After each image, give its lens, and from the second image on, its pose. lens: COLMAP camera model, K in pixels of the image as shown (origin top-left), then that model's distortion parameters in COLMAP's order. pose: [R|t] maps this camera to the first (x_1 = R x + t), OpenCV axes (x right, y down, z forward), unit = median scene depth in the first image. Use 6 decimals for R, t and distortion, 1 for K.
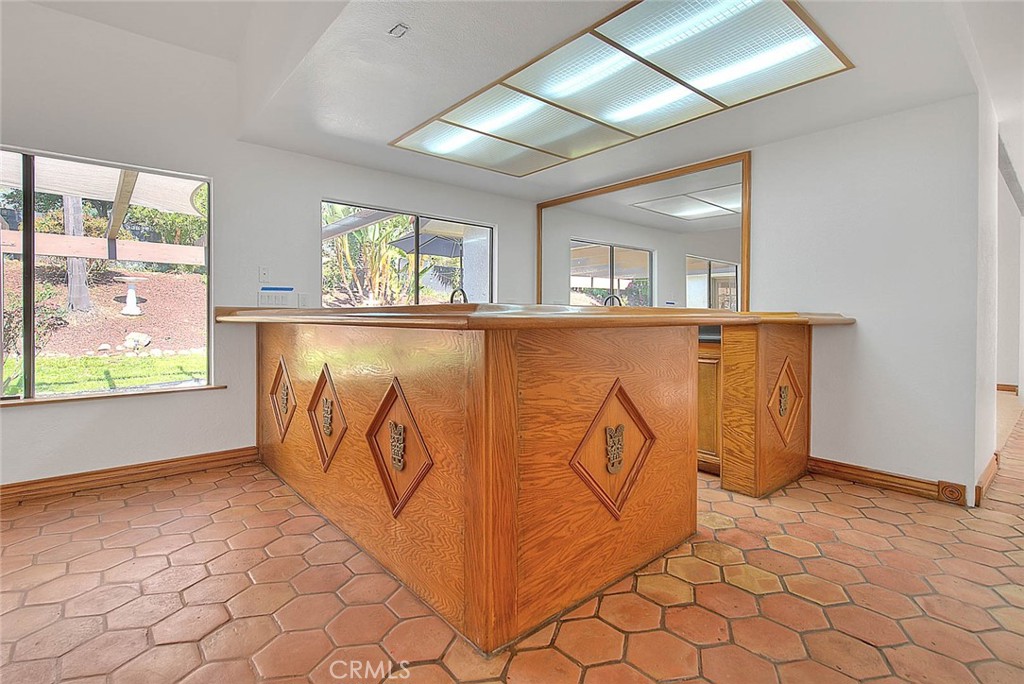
lens RADIAL K [[499.6, 0, 527.3], [0, 499.6, 335.6], [0, 0, 1]] dist [0.030841, -0.000327]
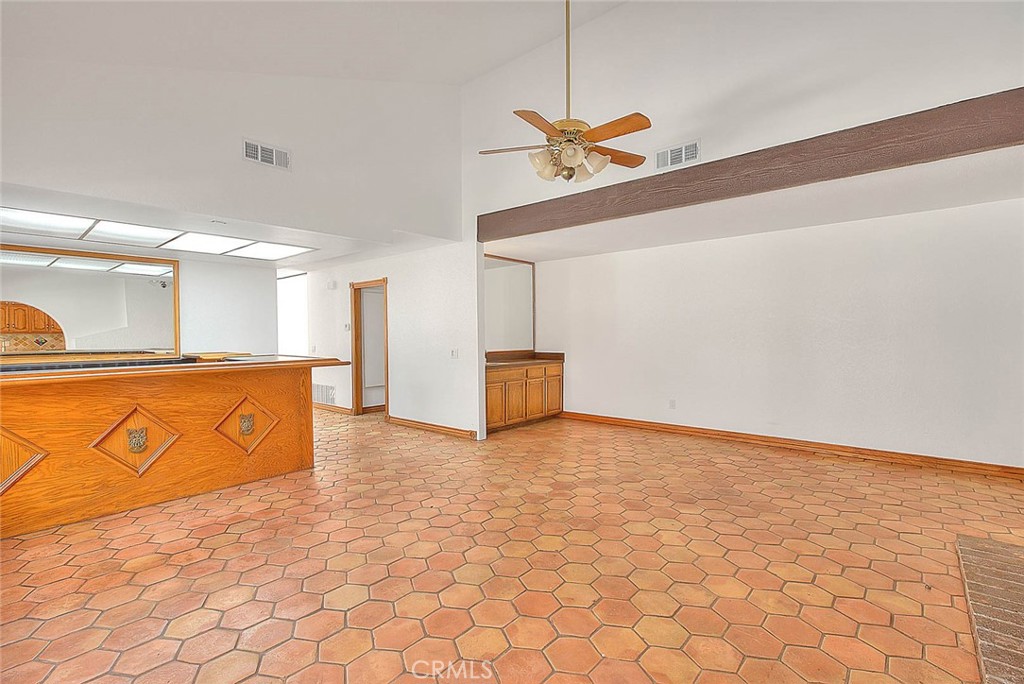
lens RADIAL K [[465.5, 0, 512.0], [0, 465.5, 342.0], [0, 0, 1]] dist [-0.005332, -0.000076]
pose [[-0.137849, -0.030787, 0.989975, -0.889089], [0.043148, 0.998381, 0.037056, -0.057770], [-0.989513, 0.047824, -0.136298, 0.046304]]
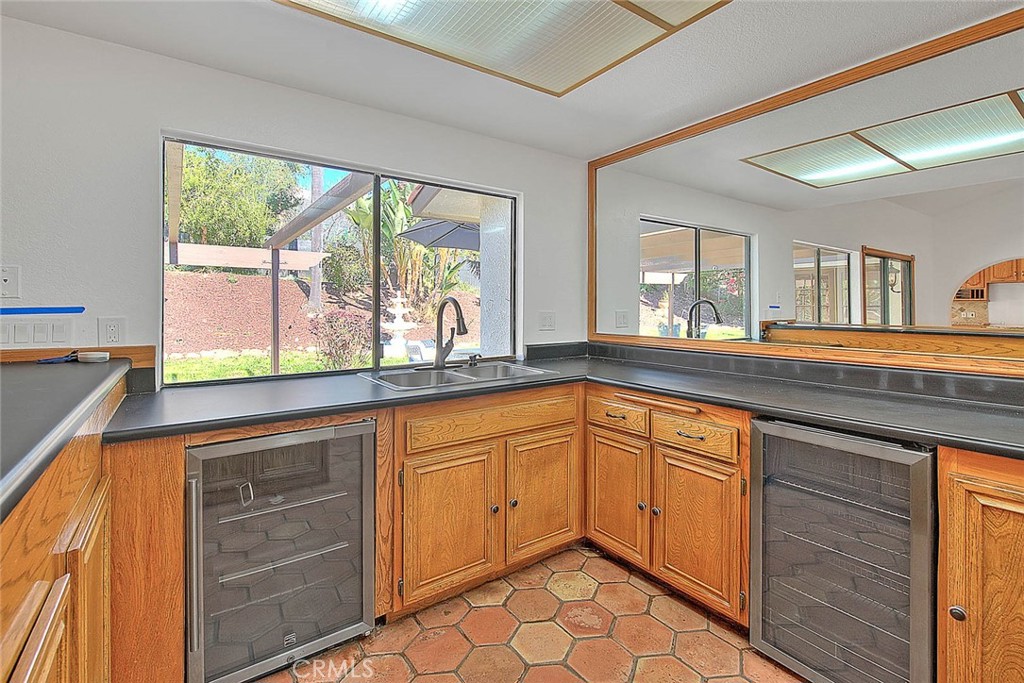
lens RADIAL K [[425.6, 0, 506.5], [0, 425.6, 302.2], [0, 0, 1]] dist [0.001350, 0.000033]
pose [[0.992122, -0.001462, -0.125263, -0.016013], [-0.003860, 0.999100, -0.042233, -0.057210], [0.125212, 0.042384, 0.991224, 0.430656]]
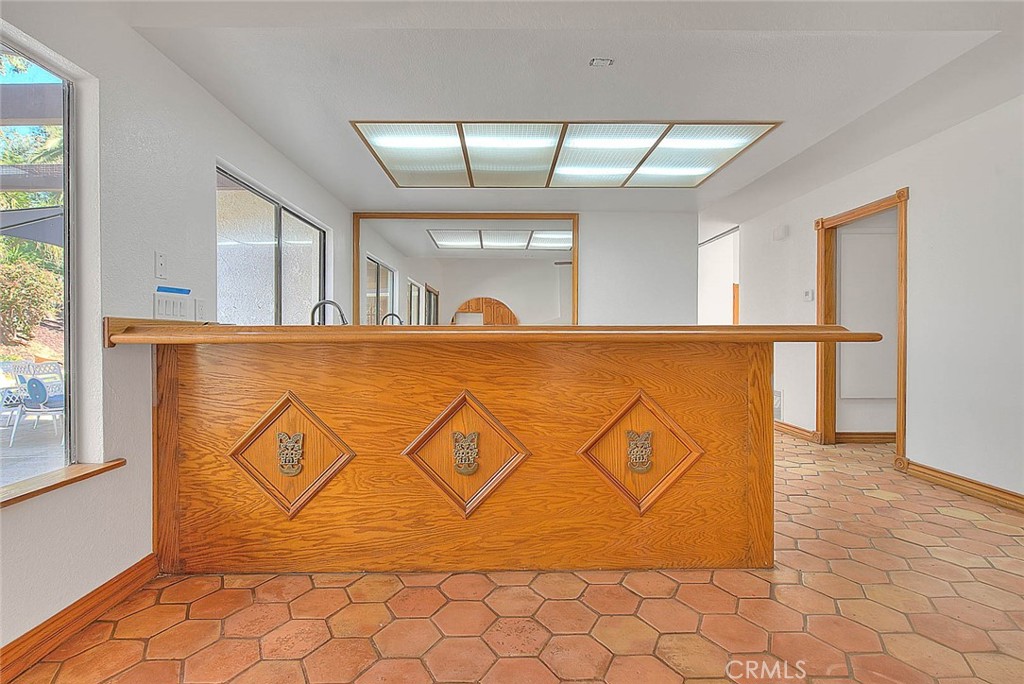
lens RADIAL K [[465.5, 0, 512.0], [0, 465.5, 342.0], [0, 0, 1]] dist [-0.005332, -0.000076]
pose [[0.645432, -0.022257, 0.763494, -0.446551], [0.036627, 0.999327, -0.001831, -0.007761], [-0.762939, 0.029147, 0.645813, 0.206545]]
